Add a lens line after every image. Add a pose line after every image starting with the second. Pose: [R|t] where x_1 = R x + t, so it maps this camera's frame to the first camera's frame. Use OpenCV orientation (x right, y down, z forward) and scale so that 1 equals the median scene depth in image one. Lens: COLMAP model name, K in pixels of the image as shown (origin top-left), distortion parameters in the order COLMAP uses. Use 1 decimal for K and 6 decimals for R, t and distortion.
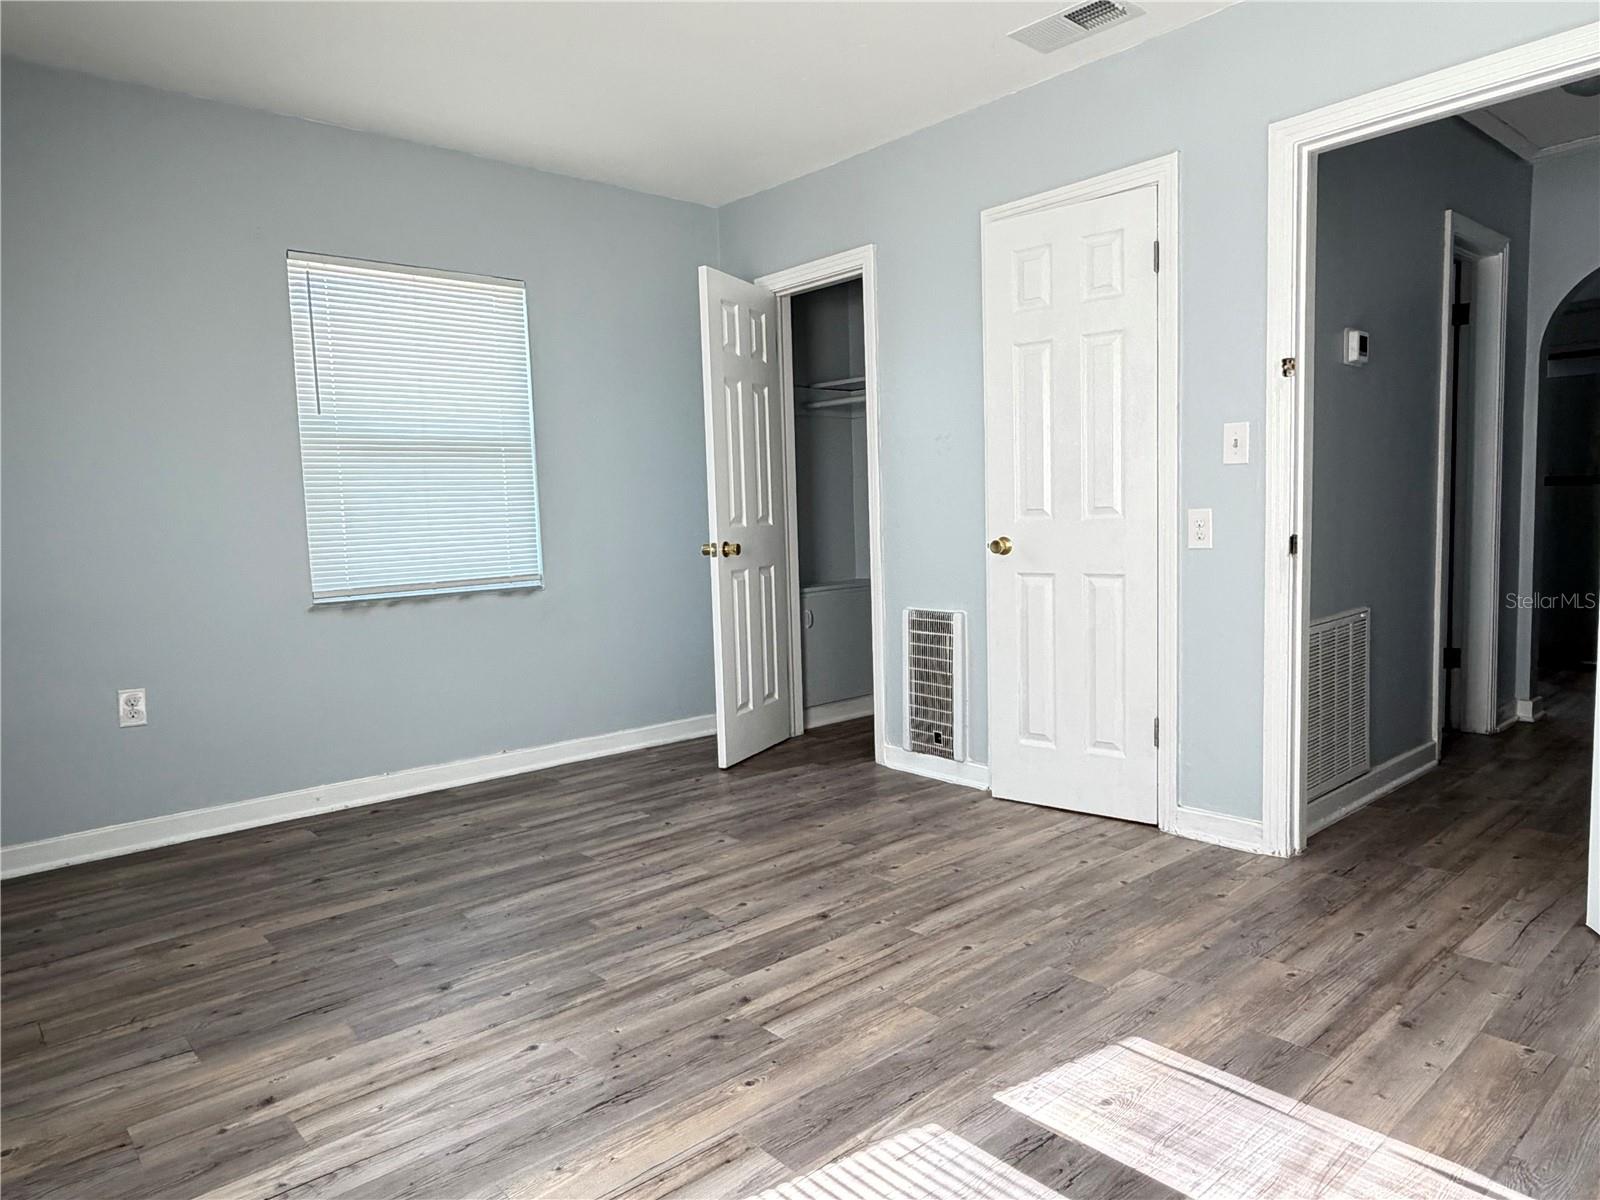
lens RADIAL K [[1031.5, 0, 795.2], [0, 1031.5, 600.7], [0, 0, 1]] dist [-0.002732, 0.005638]
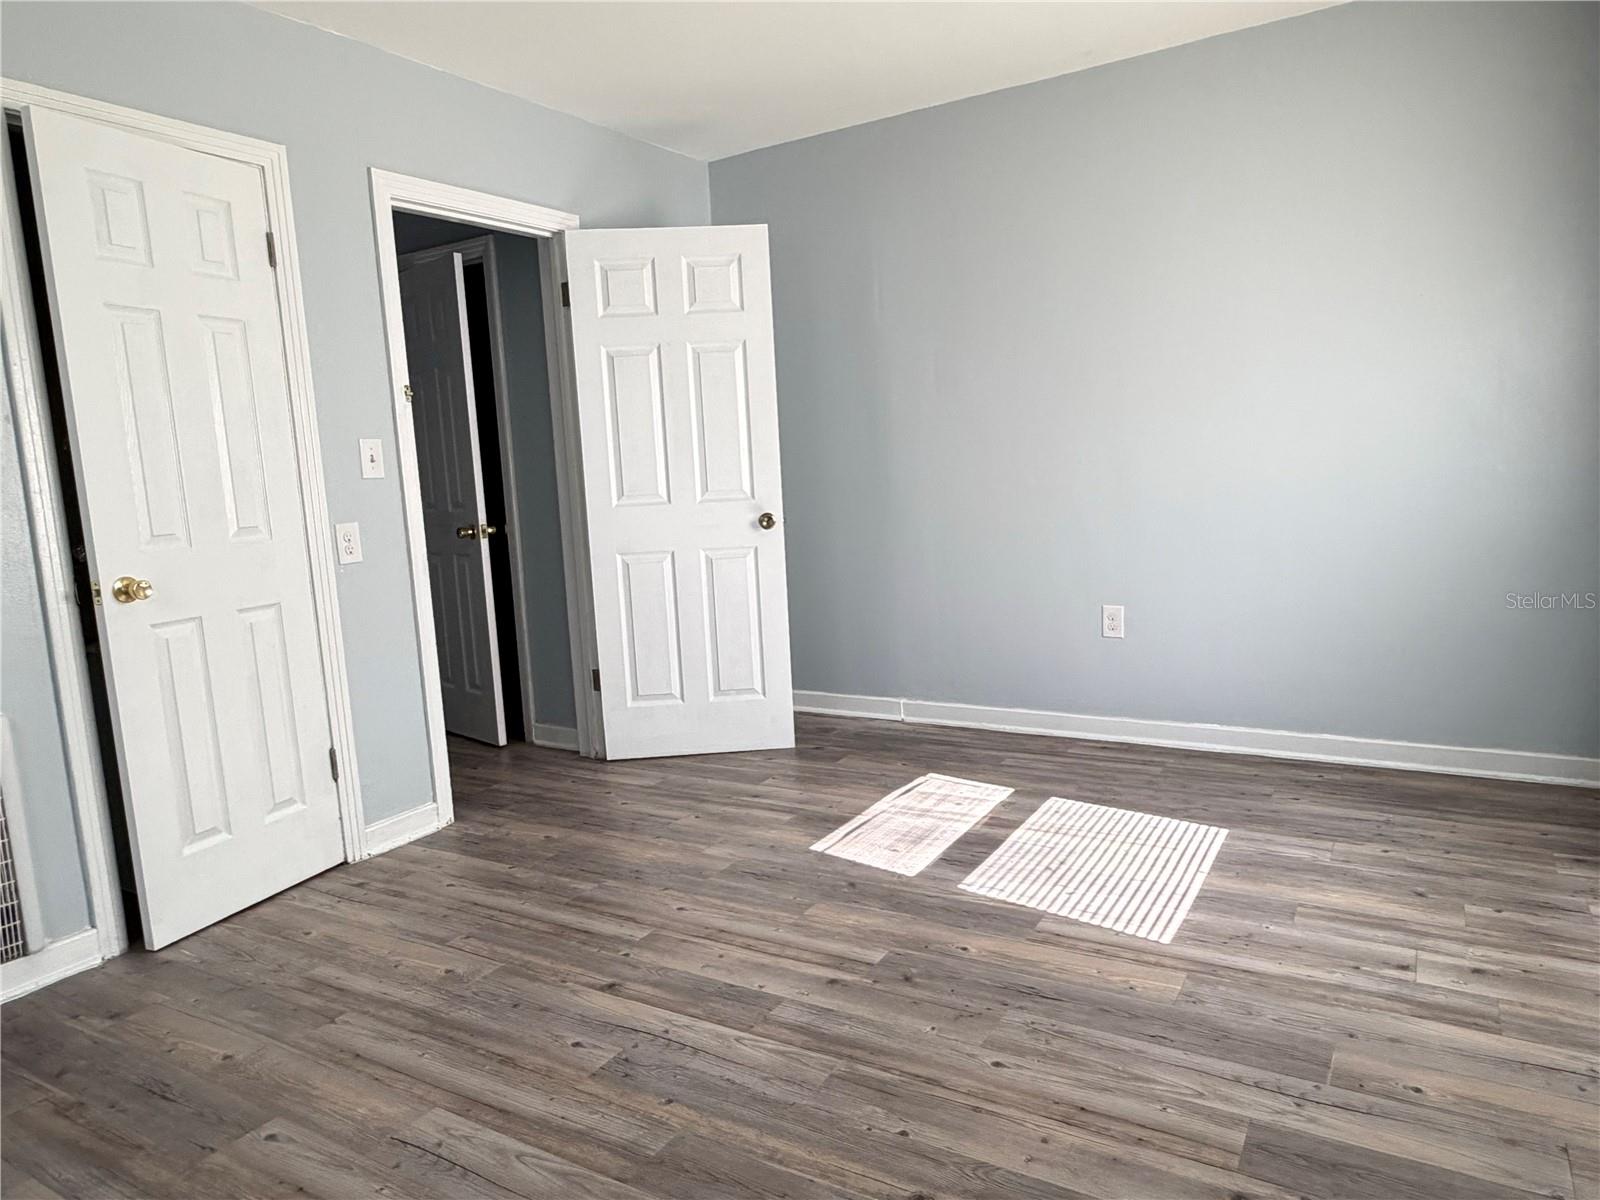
lens RADIAL K [[1031.5, 0, 797.8], [0, 1031.5, 601.7], [0, 0, 1]] dist [-0.002732, 0.005638]
pose [[-0.291628, -0.081581, 0.953047, -0.924816], [0.144949, 0.981081, 0.128334, -0.107510], [-0.945486, 0.175569, -0.274285, 1.184569]]
